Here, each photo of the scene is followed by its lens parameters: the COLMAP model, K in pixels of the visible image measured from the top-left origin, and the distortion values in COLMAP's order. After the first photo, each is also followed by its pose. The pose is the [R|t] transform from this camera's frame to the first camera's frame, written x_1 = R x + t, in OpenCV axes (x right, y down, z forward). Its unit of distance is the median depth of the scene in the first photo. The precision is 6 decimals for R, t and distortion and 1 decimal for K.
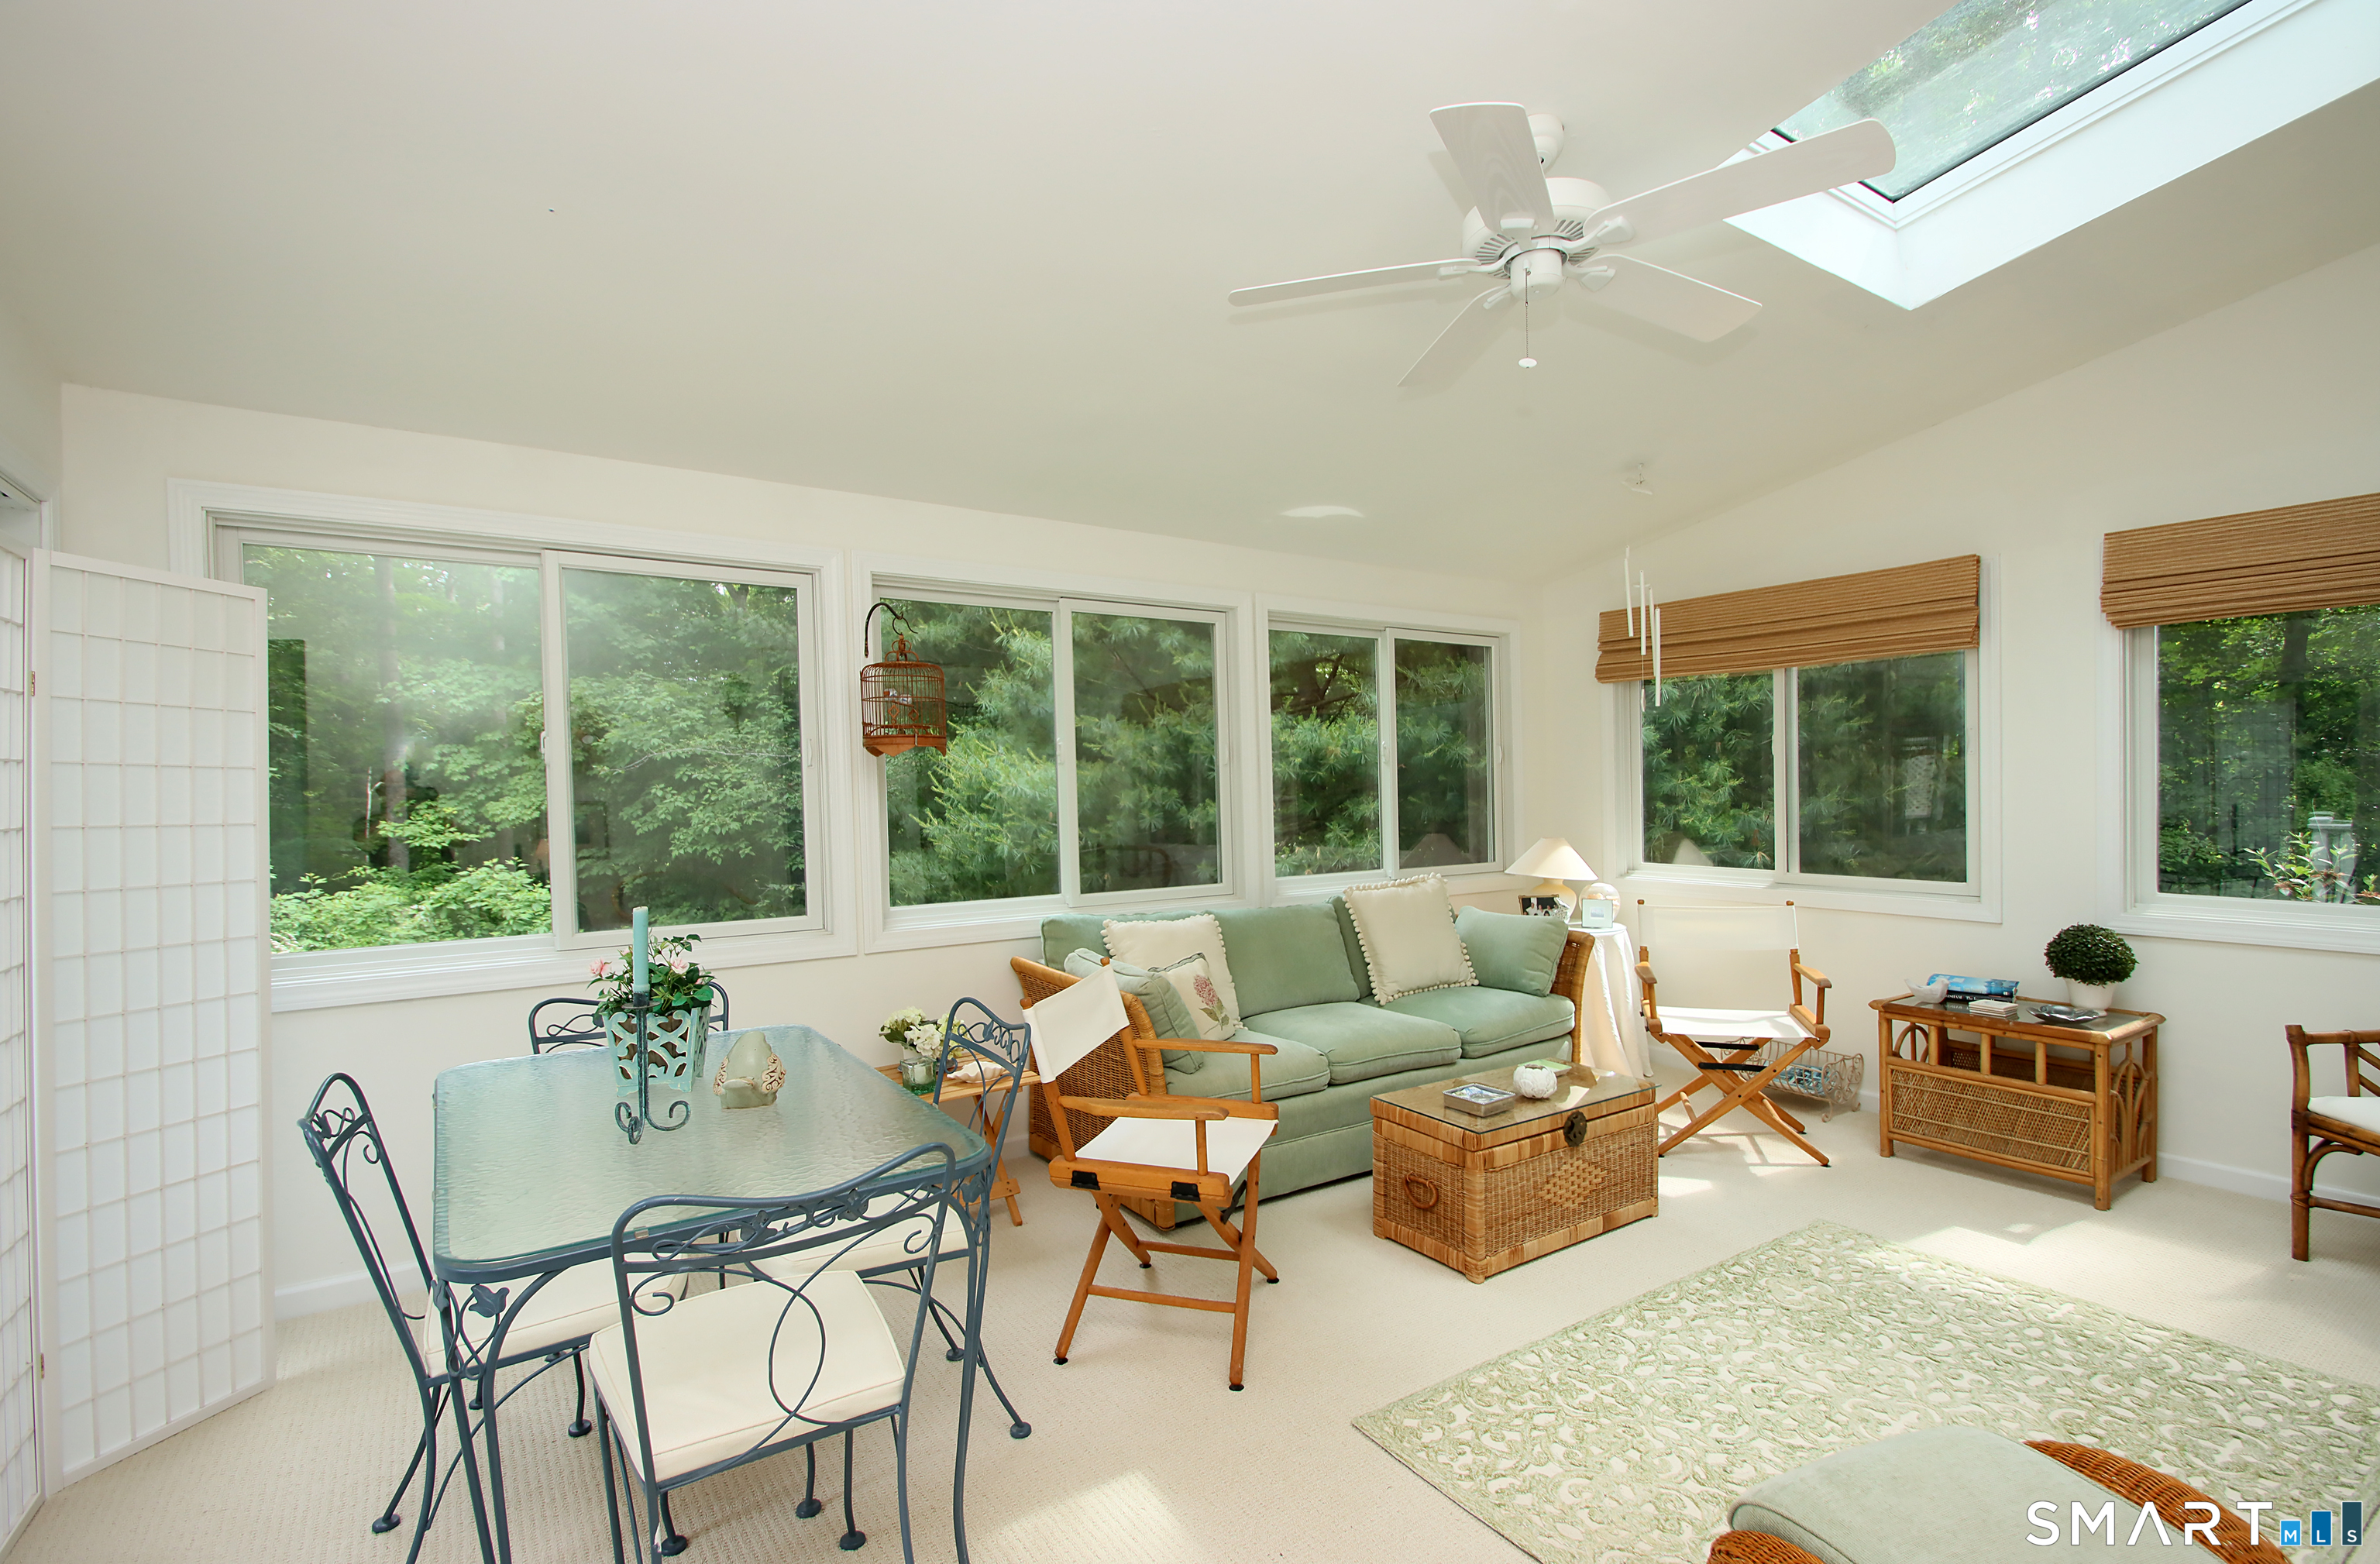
lens RADIAL K [[1106.5, 0, 1199.3], [0, 1106.5, 785.4], [0, 0, 1]] dist [0.019635, -0.020342]
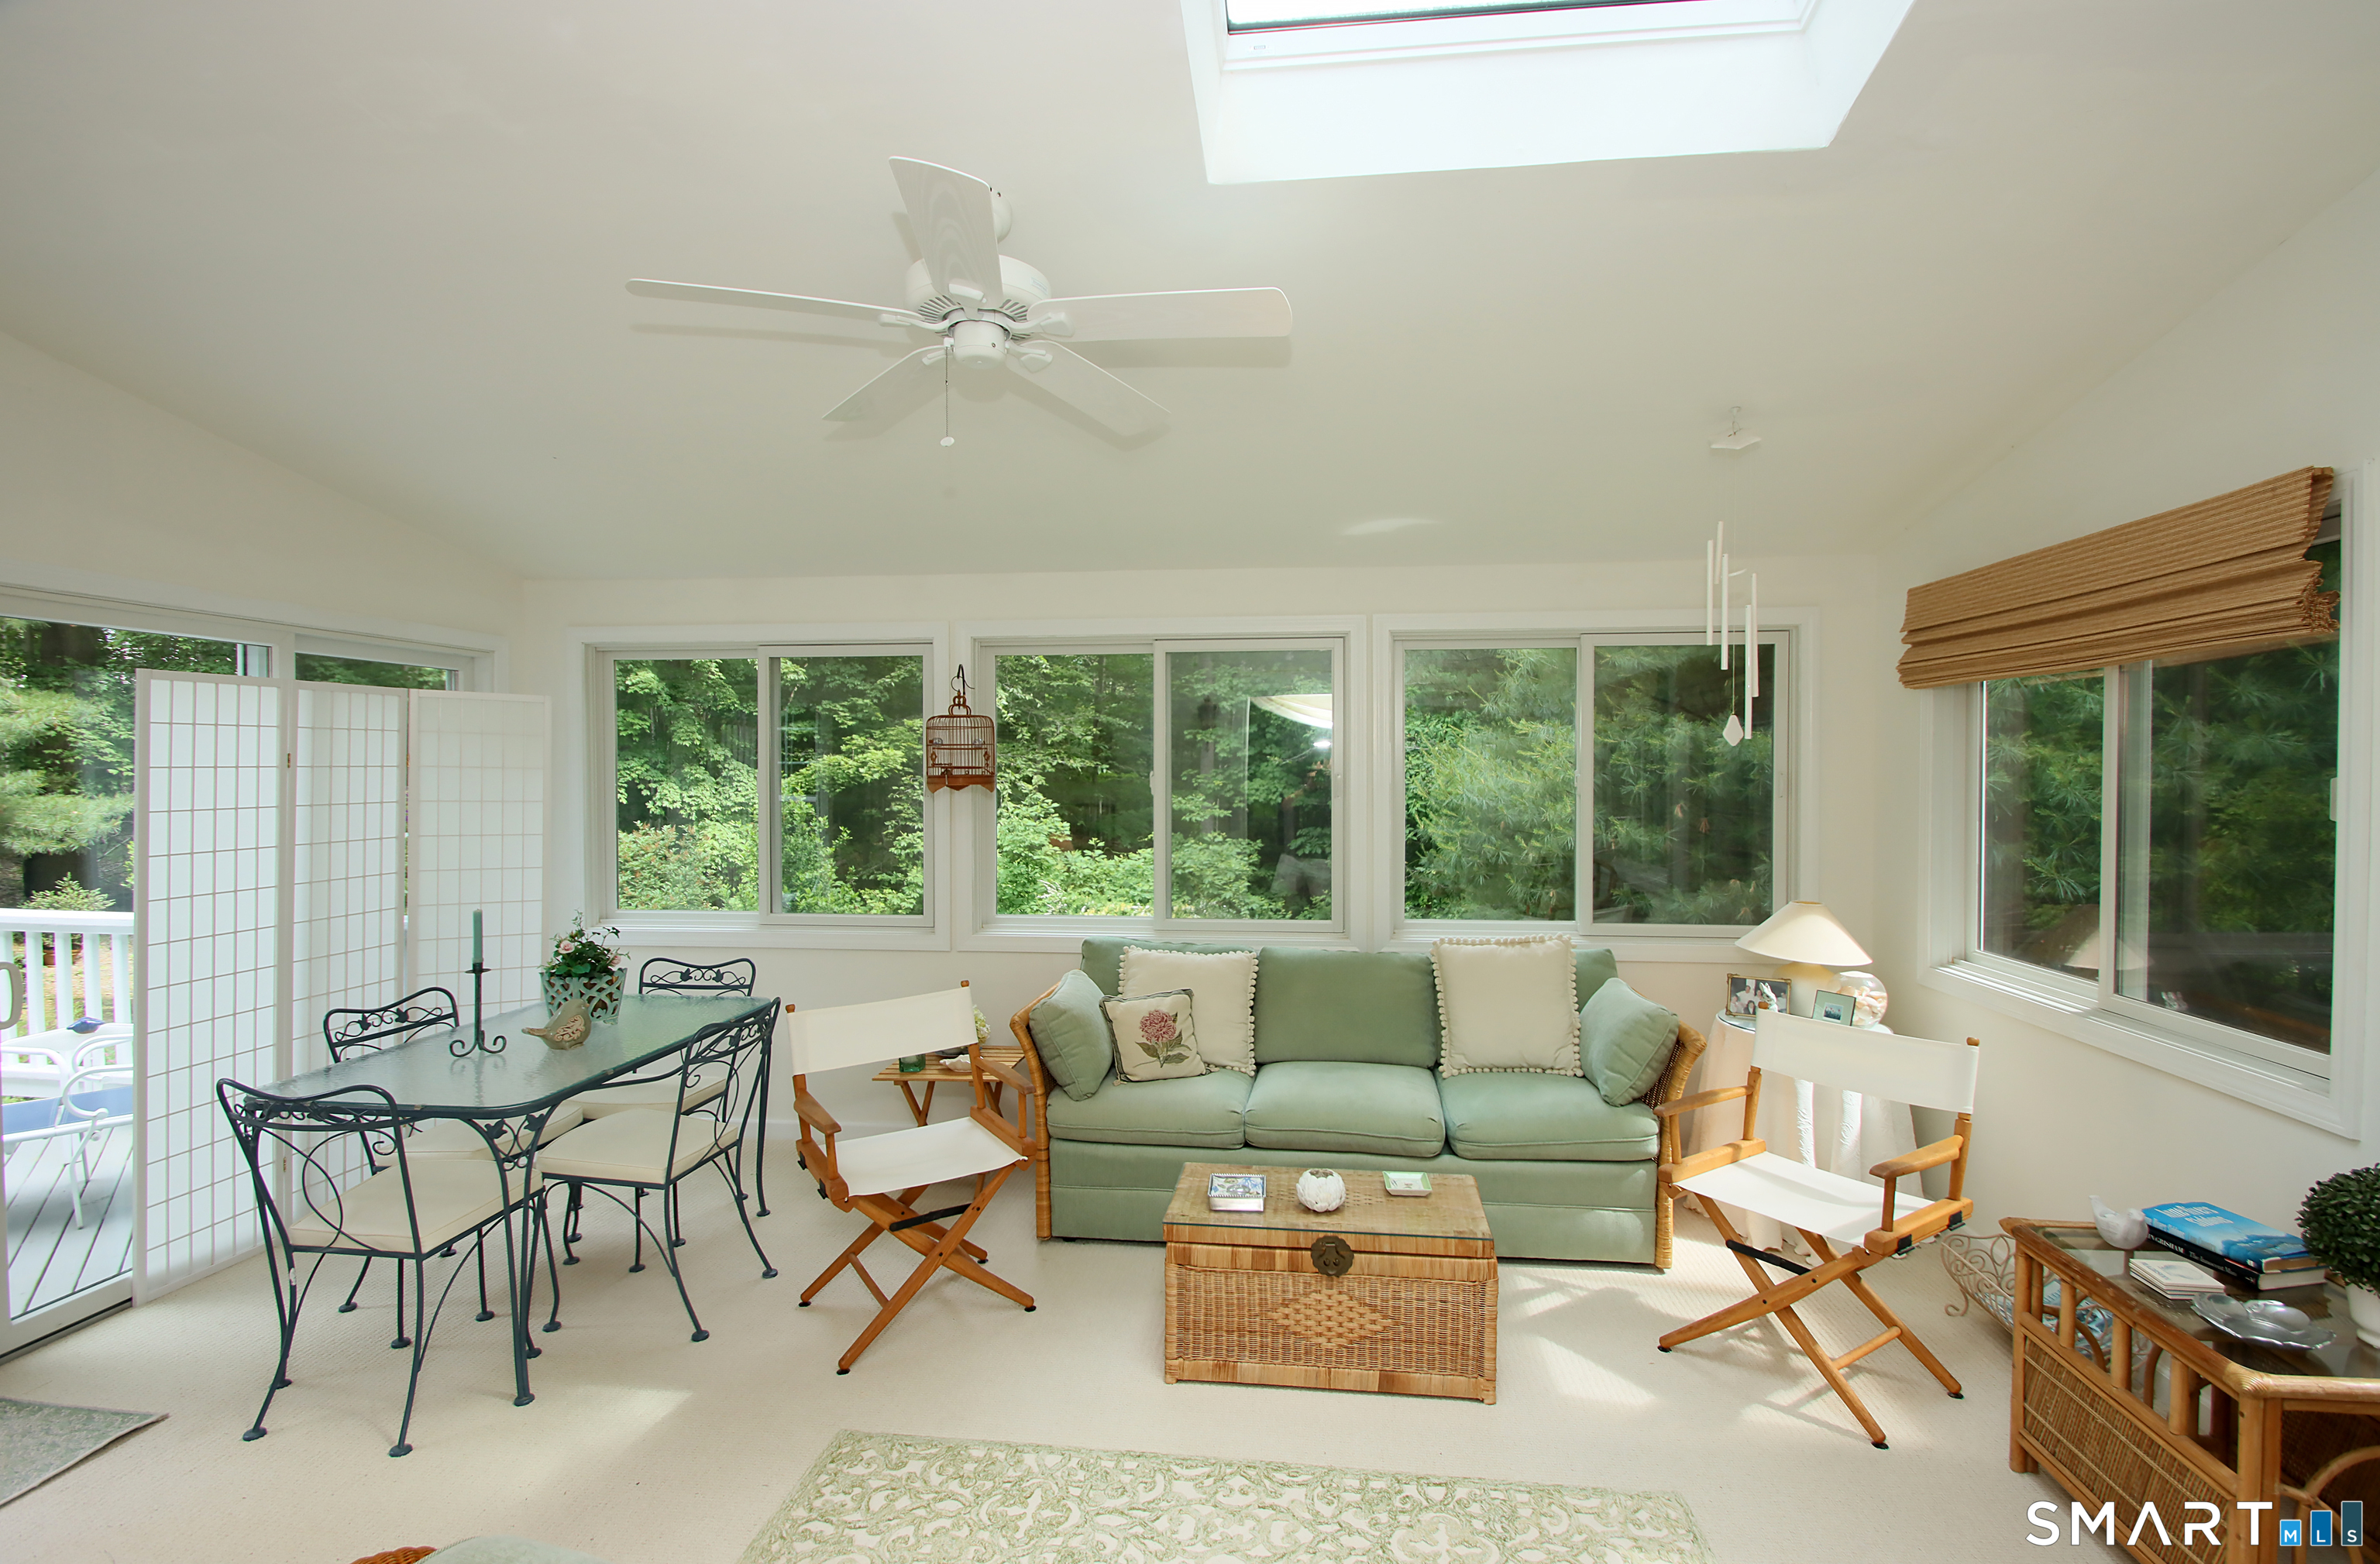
lens RADIAL K [[1115.1, 0, 1219.0], [0, 1115.1, 770.3], [0, 0, 1]] dist [0.023598, -0.020142]
pose [[0.759004, 0.013827, -0.650939, 0.711925], [-0.010770, 0.999904, 0.008682, -0.060827], [0.650997, 0.000421, 0.759080, 0.248223]]
